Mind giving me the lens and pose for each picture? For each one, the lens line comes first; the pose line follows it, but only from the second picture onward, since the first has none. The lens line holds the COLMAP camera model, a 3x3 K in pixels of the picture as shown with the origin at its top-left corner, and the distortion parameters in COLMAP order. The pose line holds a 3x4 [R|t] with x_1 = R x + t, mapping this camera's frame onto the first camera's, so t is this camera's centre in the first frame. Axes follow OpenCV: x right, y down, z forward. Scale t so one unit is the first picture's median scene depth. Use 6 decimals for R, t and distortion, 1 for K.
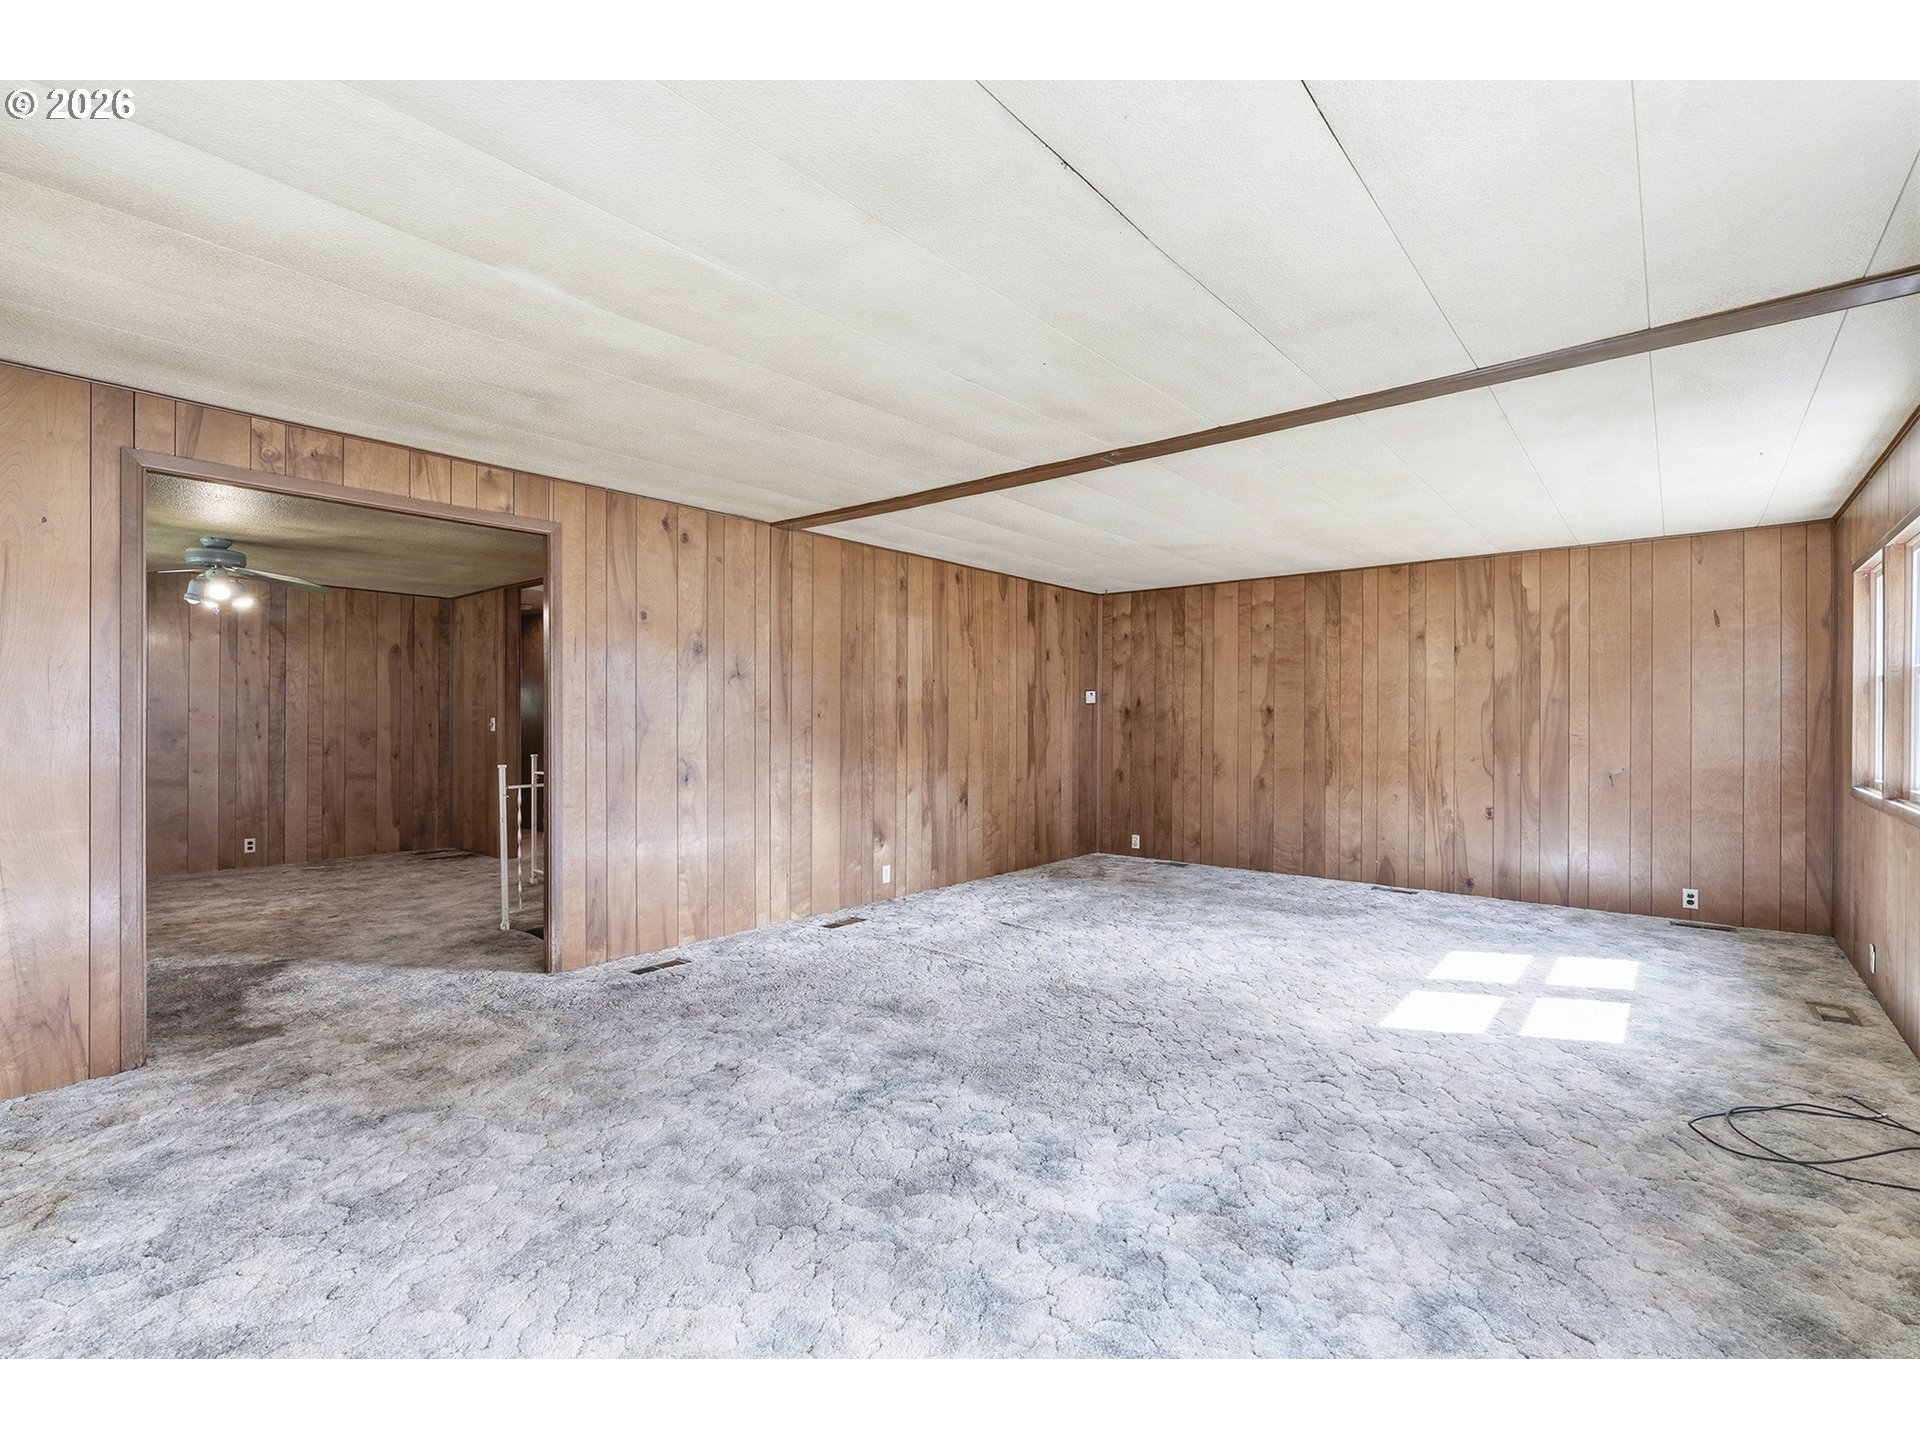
lens RADIAL K [[861.0, 0, 953.0], [0, 861.0, 717.8], [0, 0, 1]] dist [-0.004789, -0.000171]
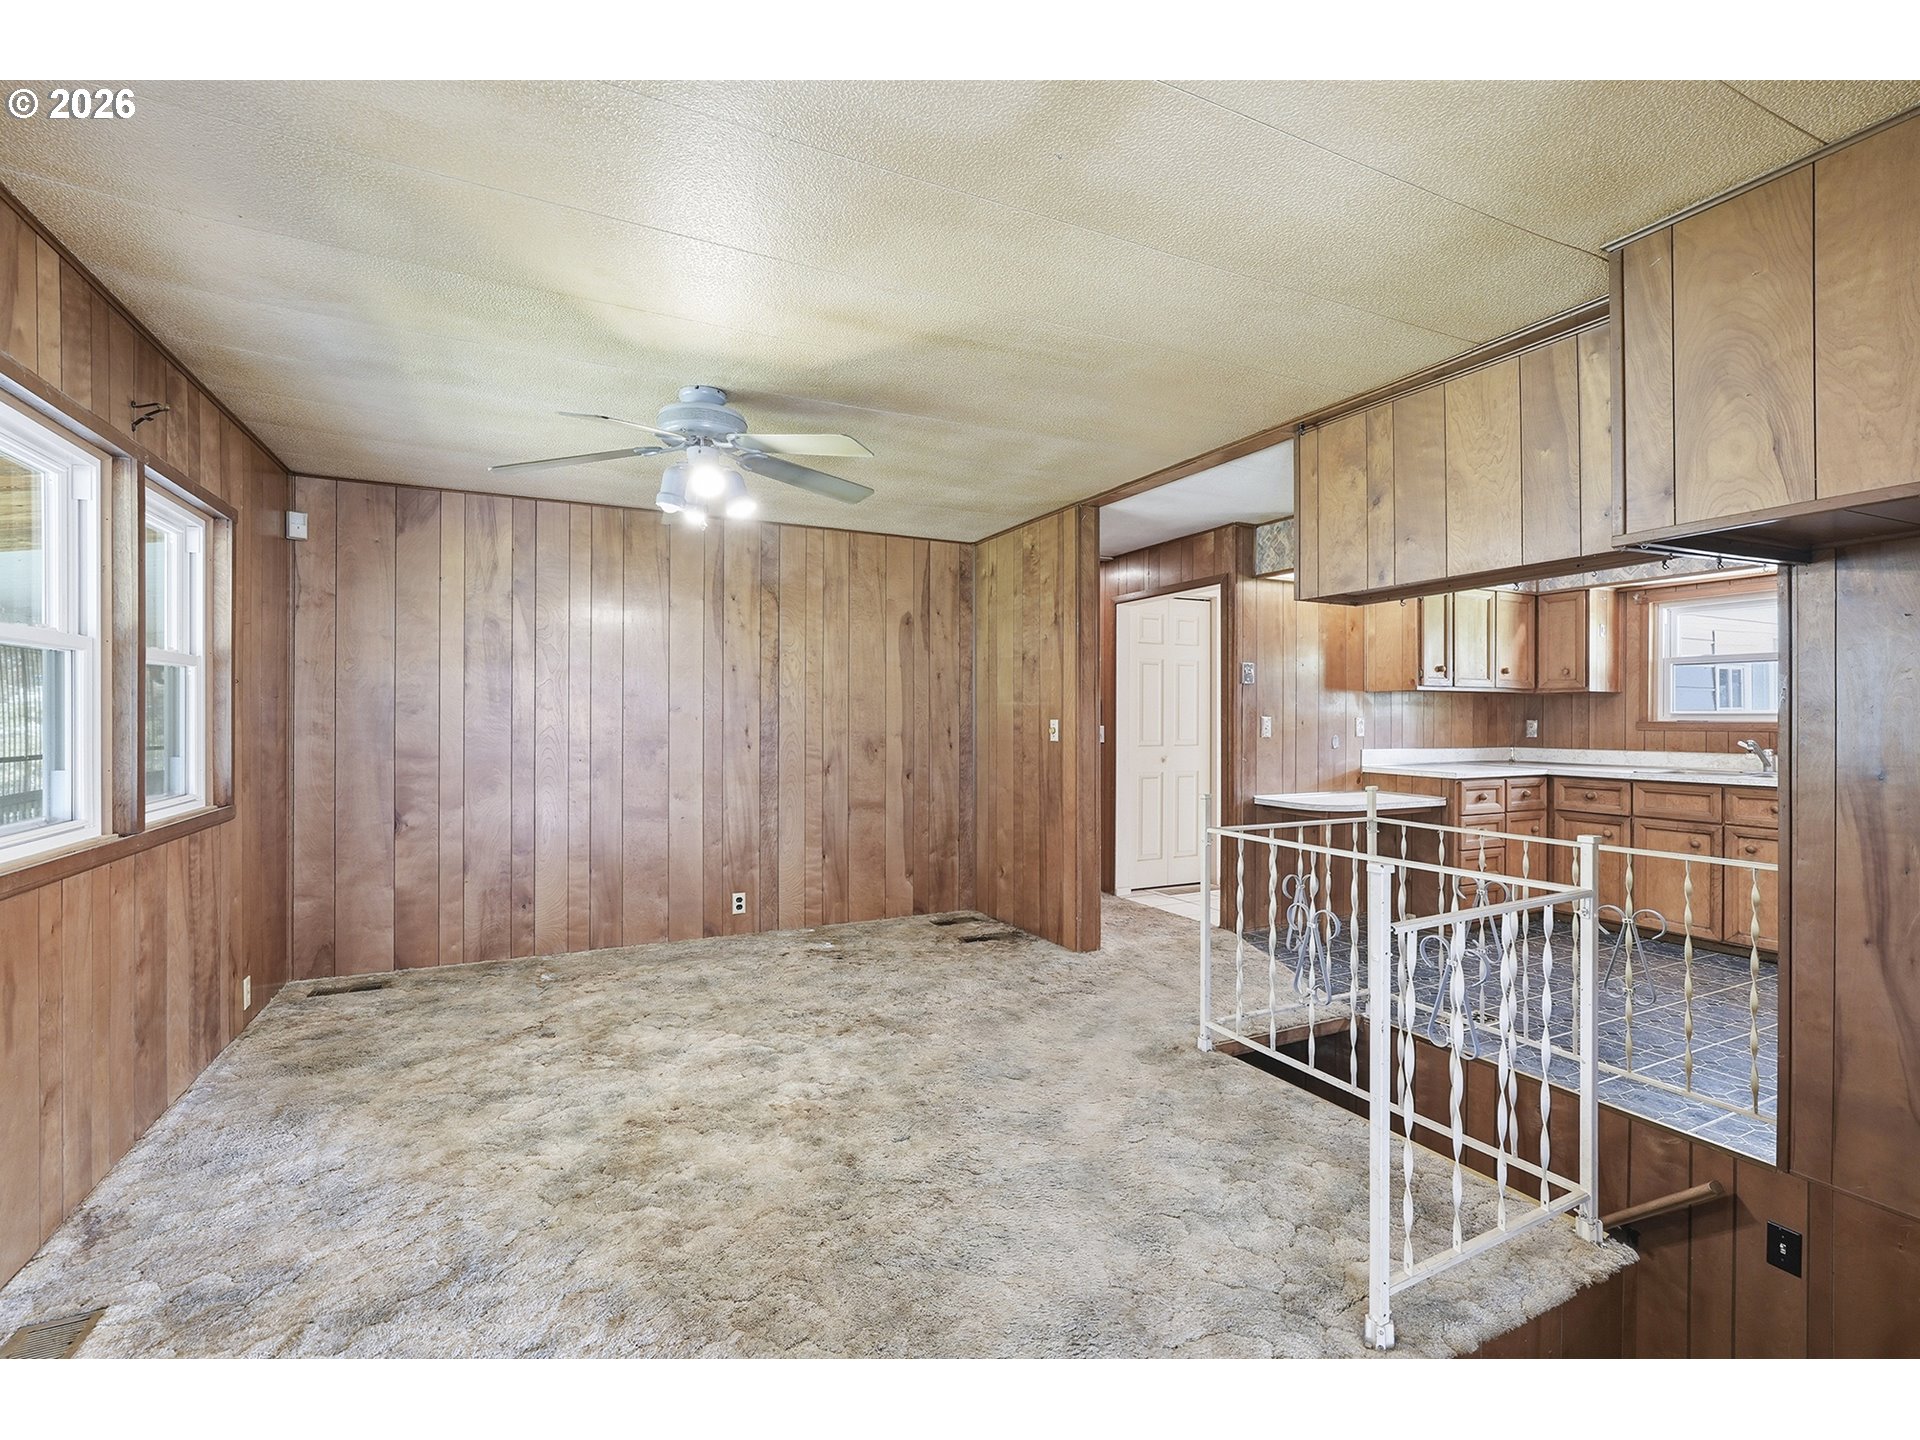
lens RADIAL K [[861.0, 0, 959.6], [0, 861.0, 720.1], [0, 0, 1]] dist [-0.004789, -0.000171]
pose [[0.916928, -0.000090, -0.399053, -0.353600], [0.001683, 0.999992, 0.003642, -0.002038], [0.399050, -0.004011, 0.916920, 0.405577]]
